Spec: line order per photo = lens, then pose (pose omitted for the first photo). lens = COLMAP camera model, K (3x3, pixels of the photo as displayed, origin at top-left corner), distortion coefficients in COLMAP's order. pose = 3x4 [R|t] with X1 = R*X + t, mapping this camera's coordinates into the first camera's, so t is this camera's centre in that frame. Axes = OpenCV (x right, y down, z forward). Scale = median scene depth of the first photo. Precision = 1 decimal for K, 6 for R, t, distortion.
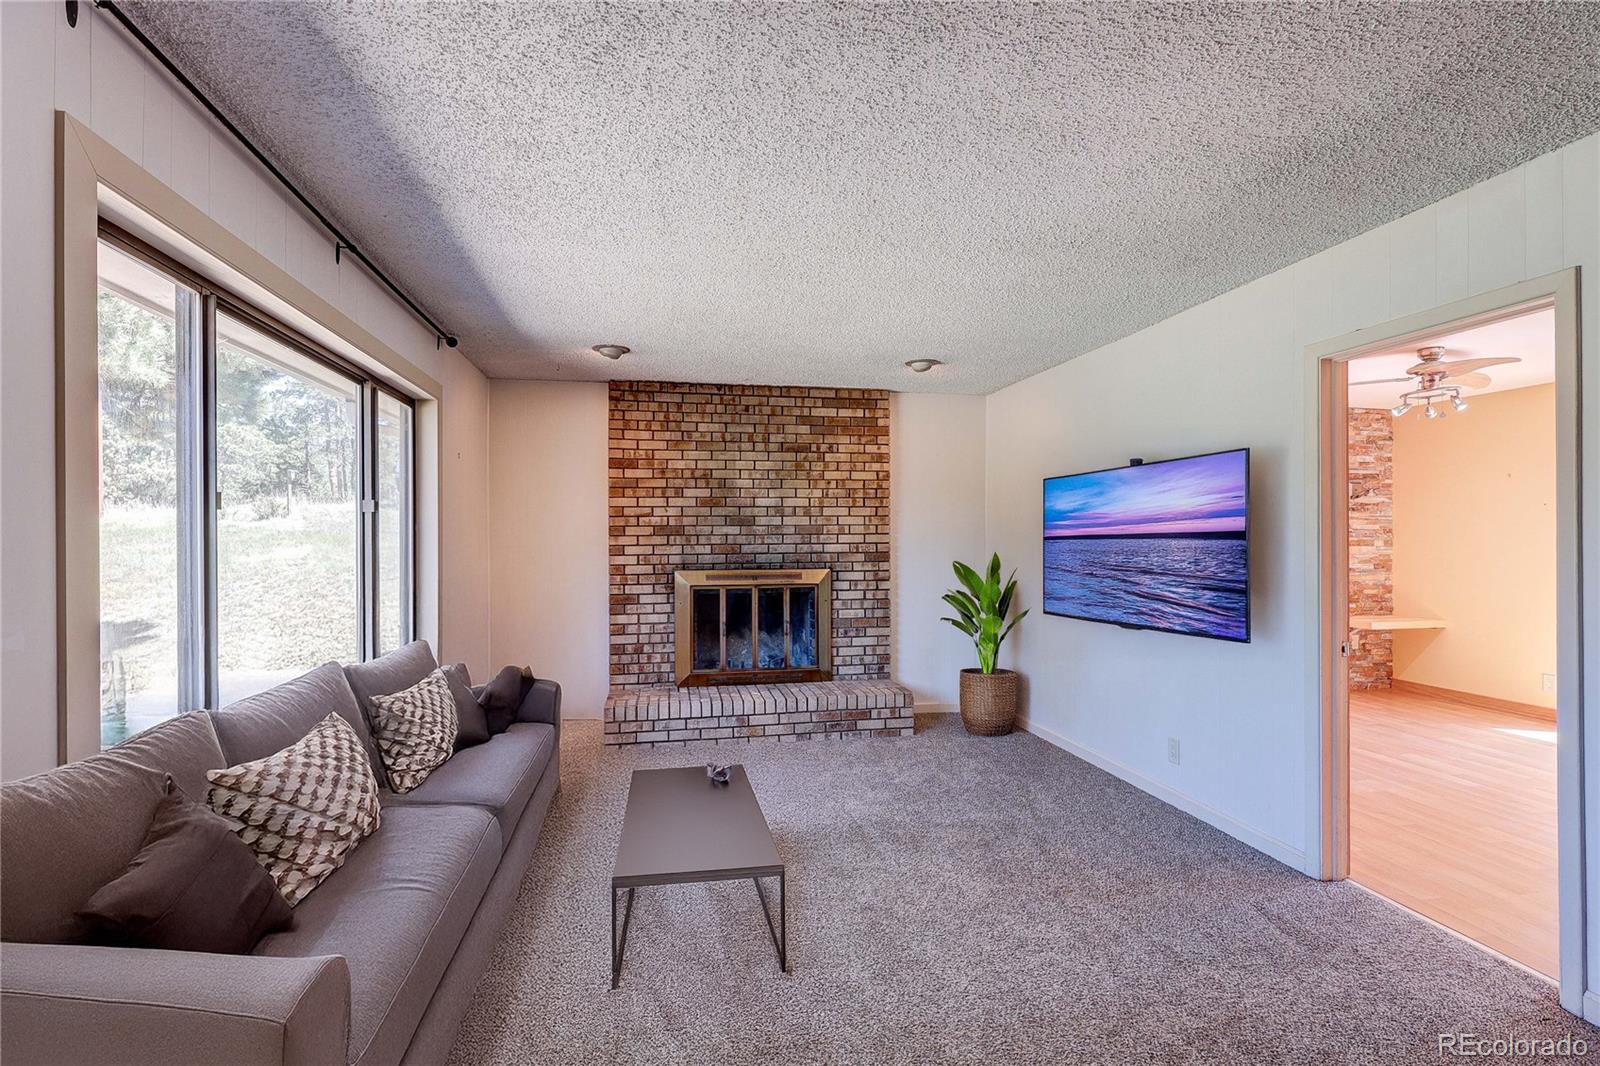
lens RADIAL K [[742.0, 0, 796.8], [0, 742.0, 536.5], [0, 0, 1]] dist [-0.010062, 0.002762]
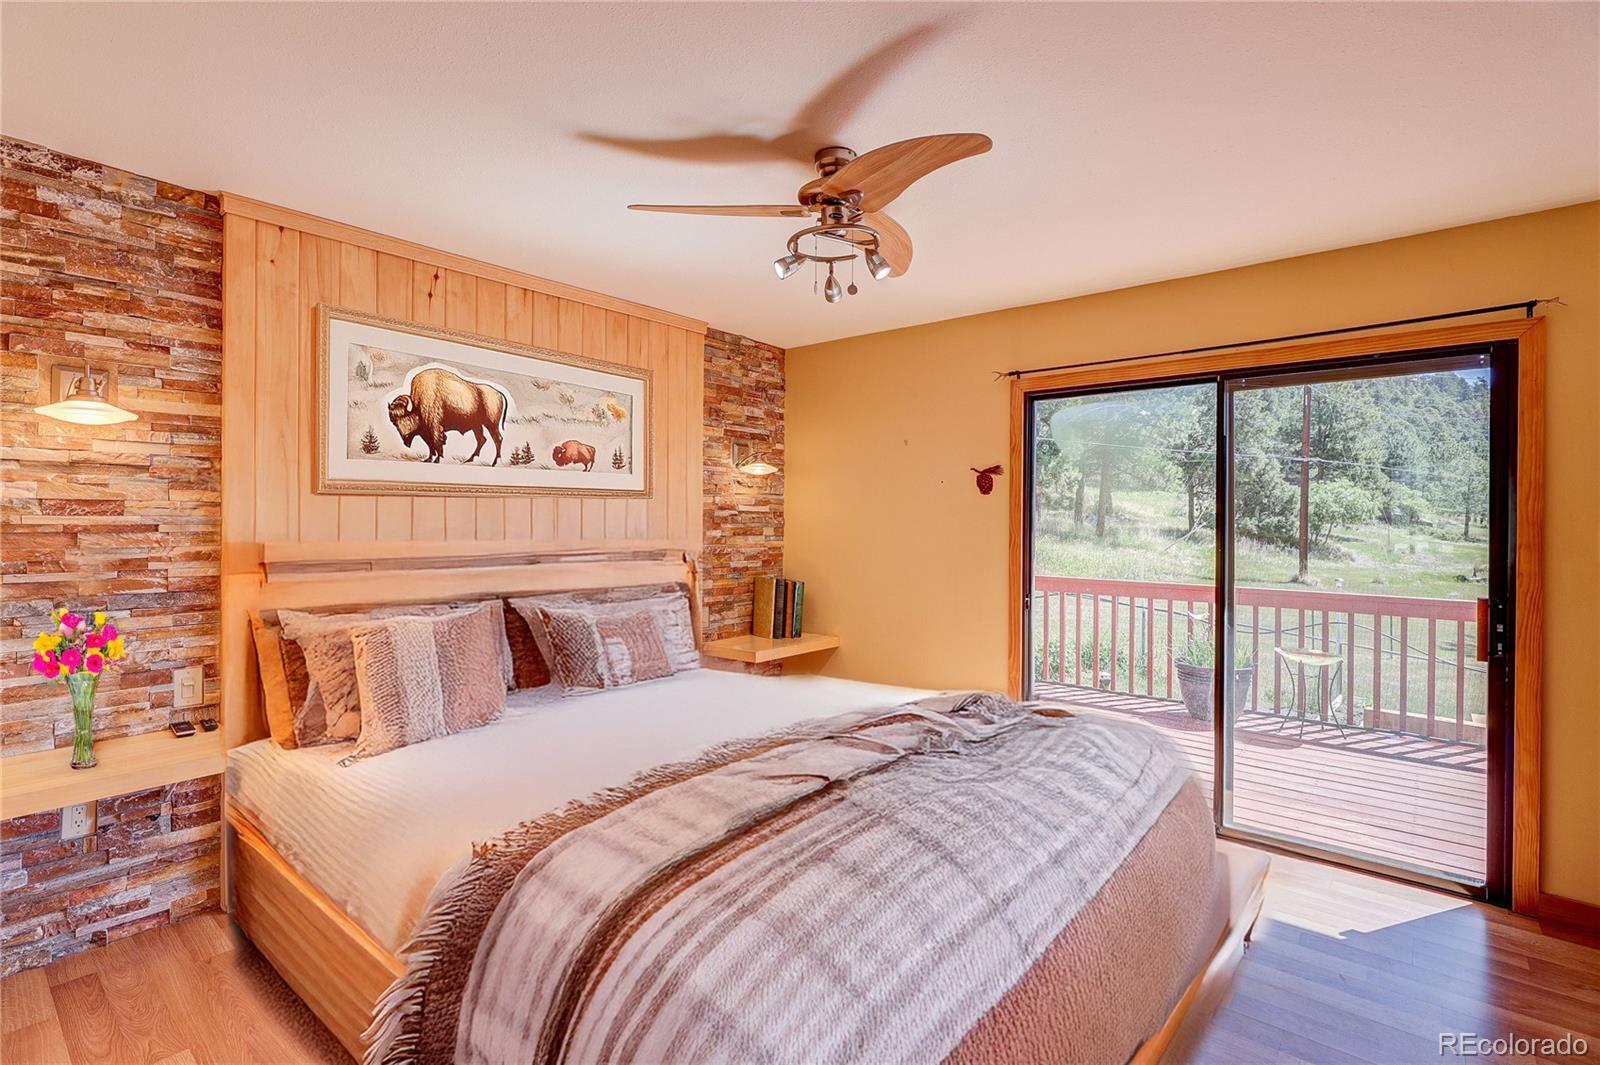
lens RADIAL K [[742.0, 0, 801.5], [0, 742.0, 526.1], [0, 0, 1]] dist [-0.010062, 0.002762]
pose [[0.770916, 0.002903, 0.636930, 0.353220], [-0.009981, 0.999922, 0.007523, -0.001896], [-0.636858, -0.012157, 0.770885, 0.422180]]
